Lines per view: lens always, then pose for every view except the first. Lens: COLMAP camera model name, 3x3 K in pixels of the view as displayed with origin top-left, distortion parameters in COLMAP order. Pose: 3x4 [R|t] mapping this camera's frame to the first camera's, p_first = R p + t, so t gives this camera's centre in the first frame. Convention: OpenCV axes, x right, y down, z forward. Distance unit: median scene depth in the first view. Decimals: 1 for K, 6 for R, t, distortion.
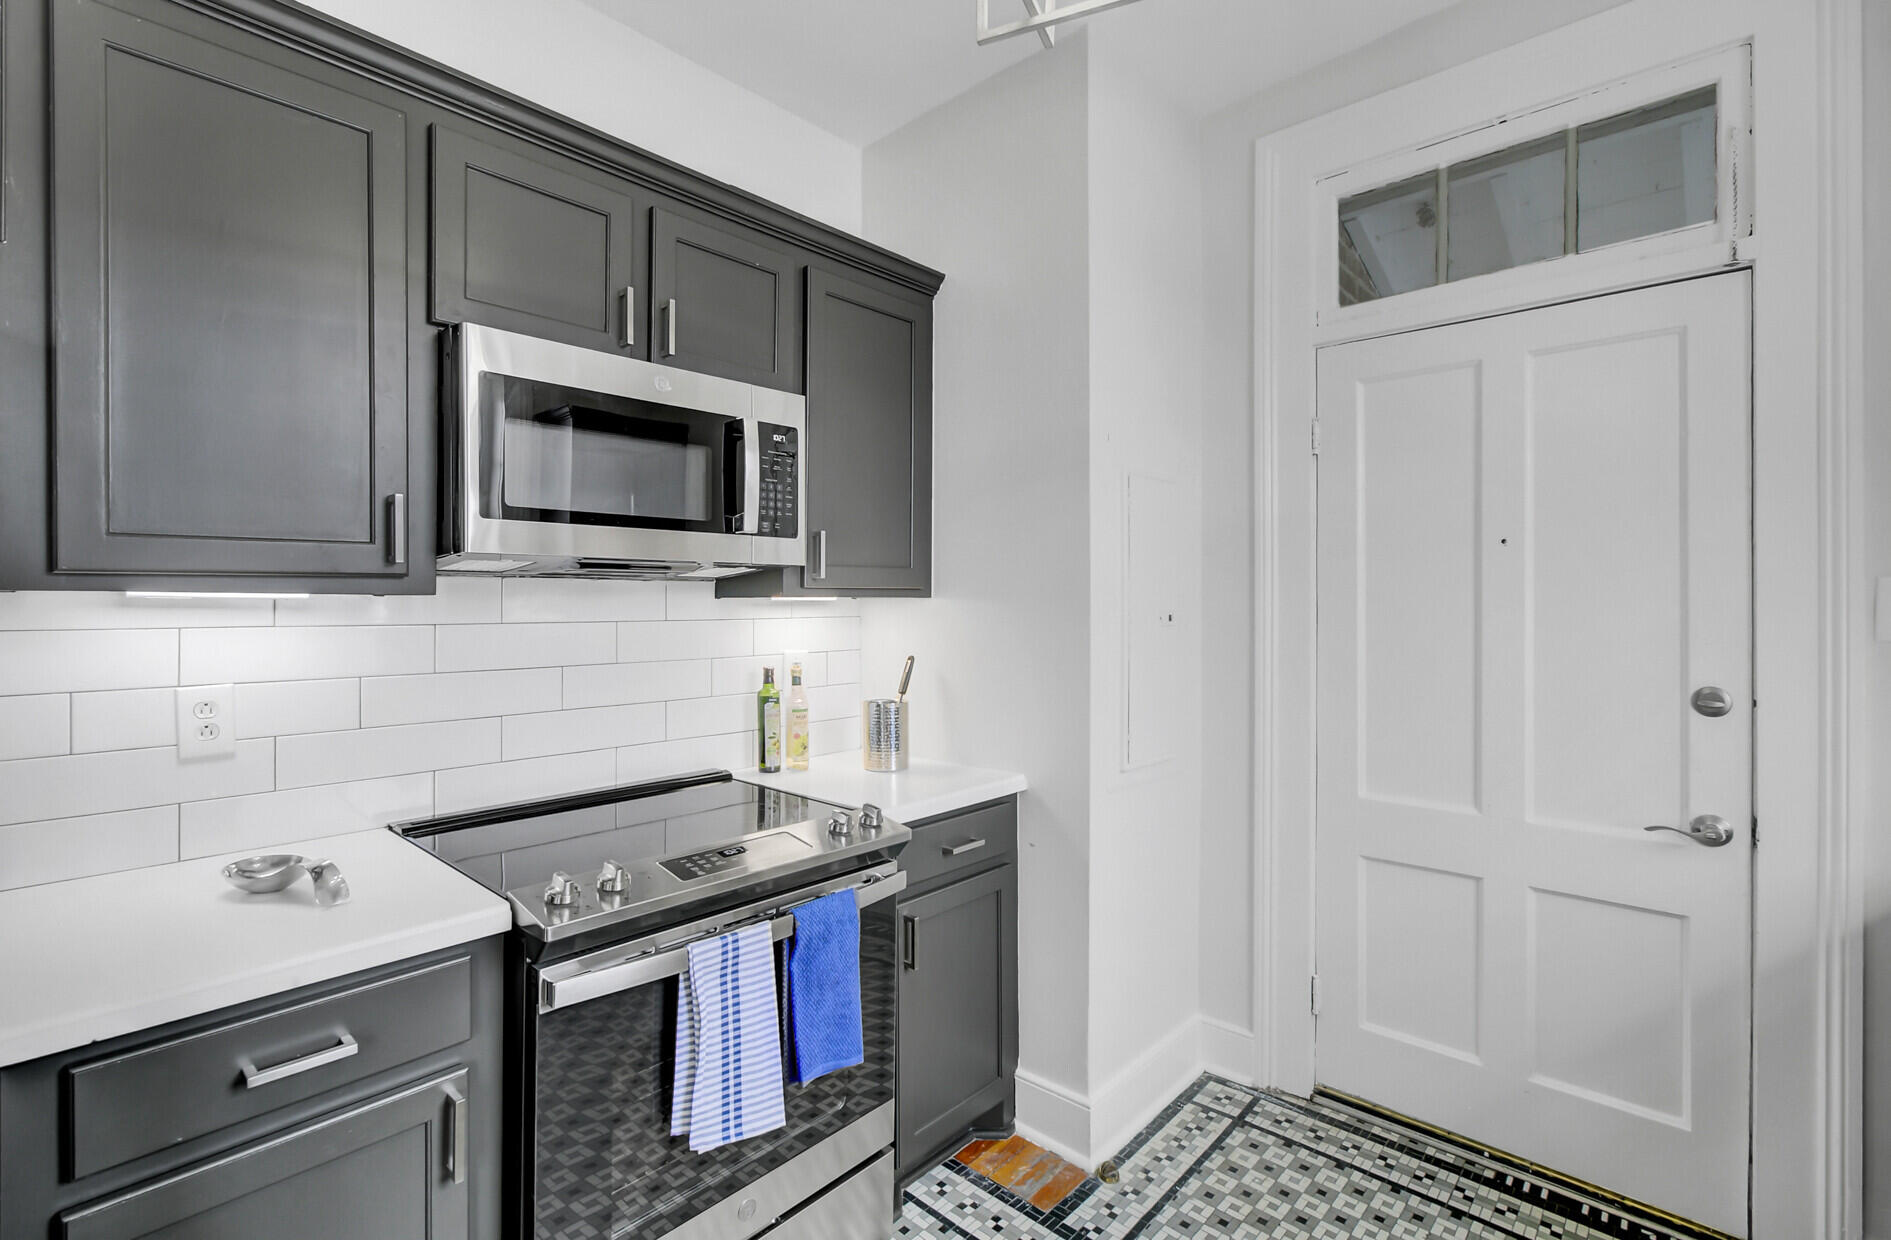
lens RADIAL K [[875.0, 0, 910.5], [0, 875.0, 598.5], [0, 0, 1]] dist [-0.003198, 0.001518]
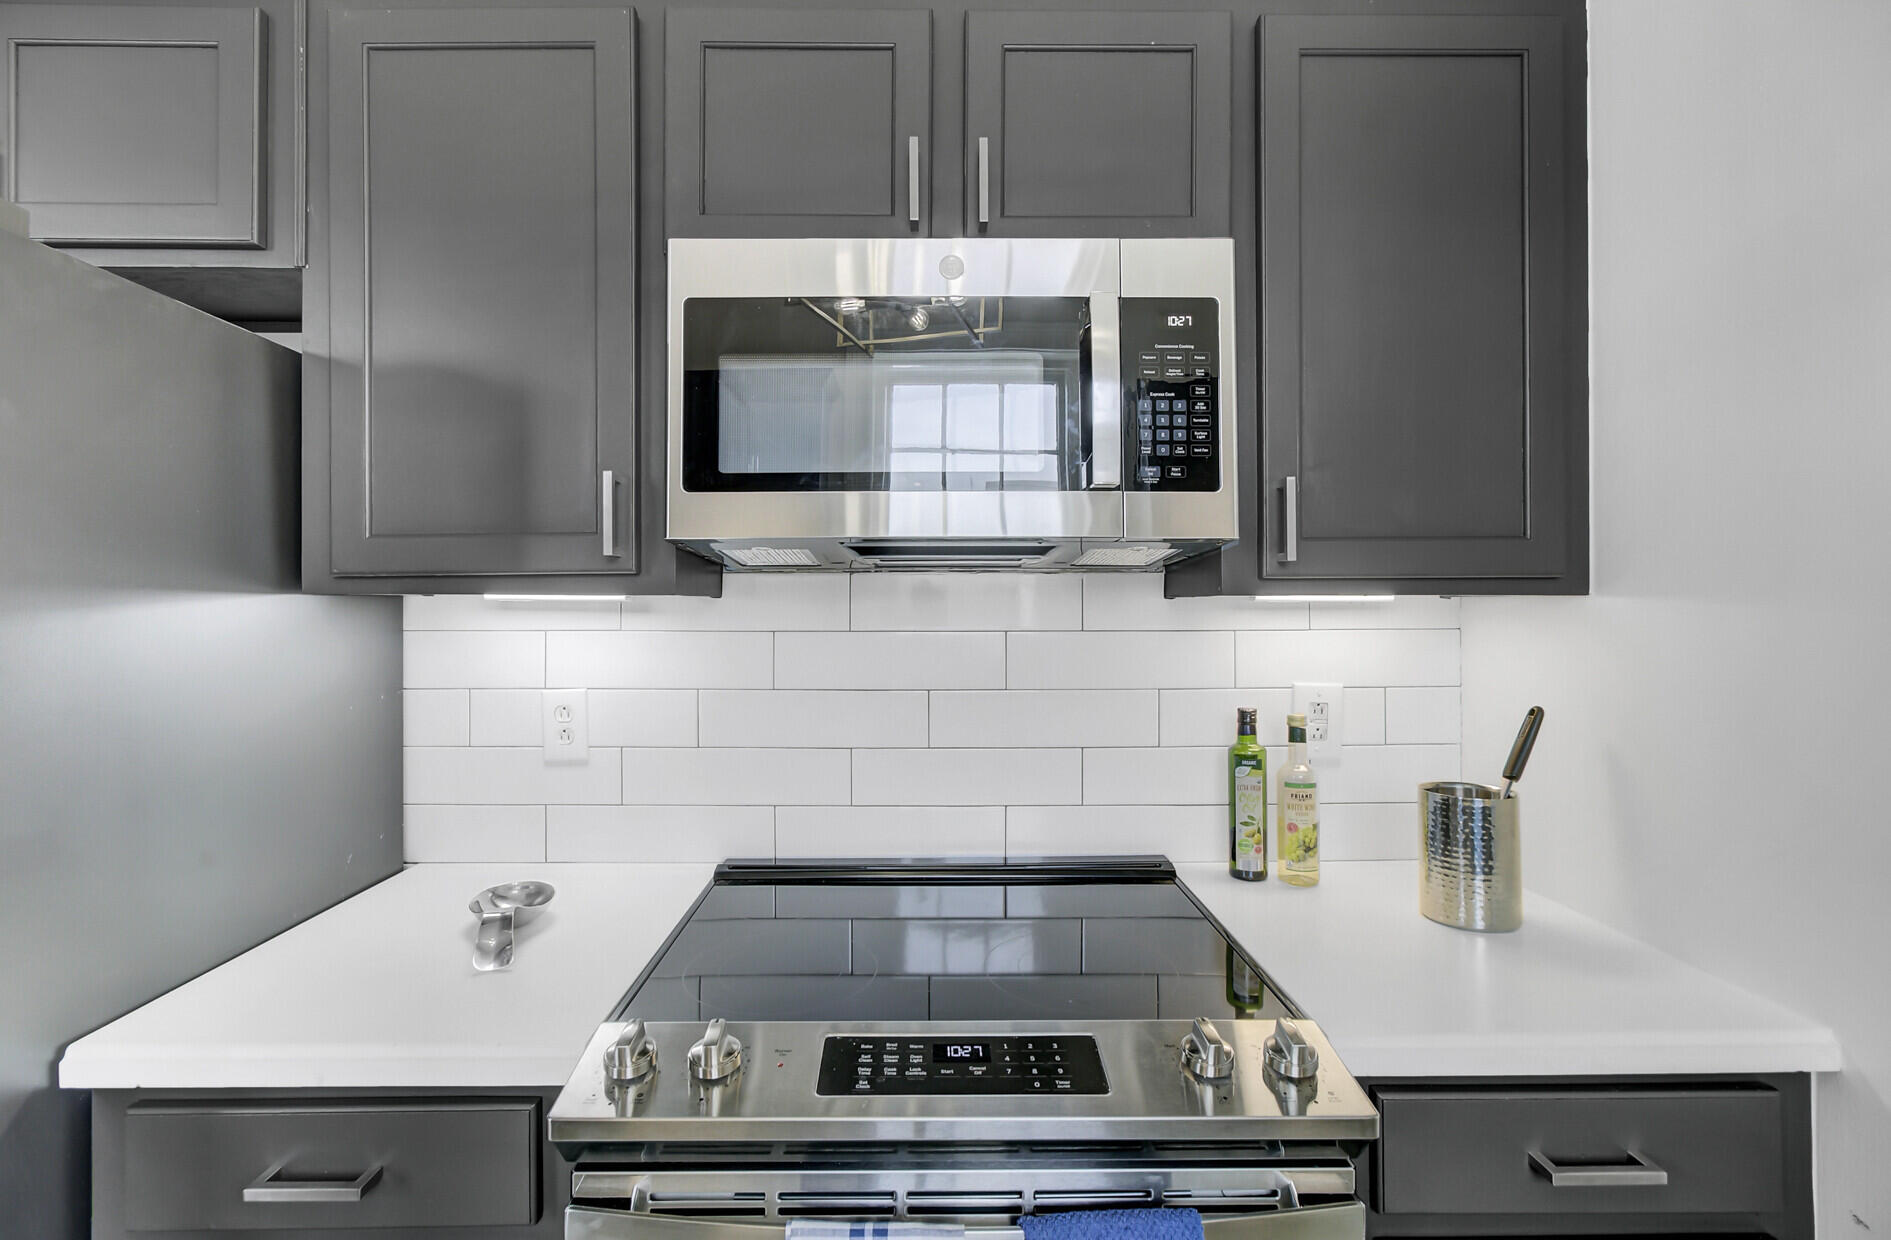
lens RADIAL K [[875.0, 0, 906.5], [0, 875.0, 596.2], [0, 0, 1]] dist [-0.003198, 0.001518]
pose [[0.696694, -0.007838, -0.717326, 0.123225], [0.004089, 0.999967, -0.006954, 0.002247], [0.717357, 0.001911, 0.696703, 0.416276]]
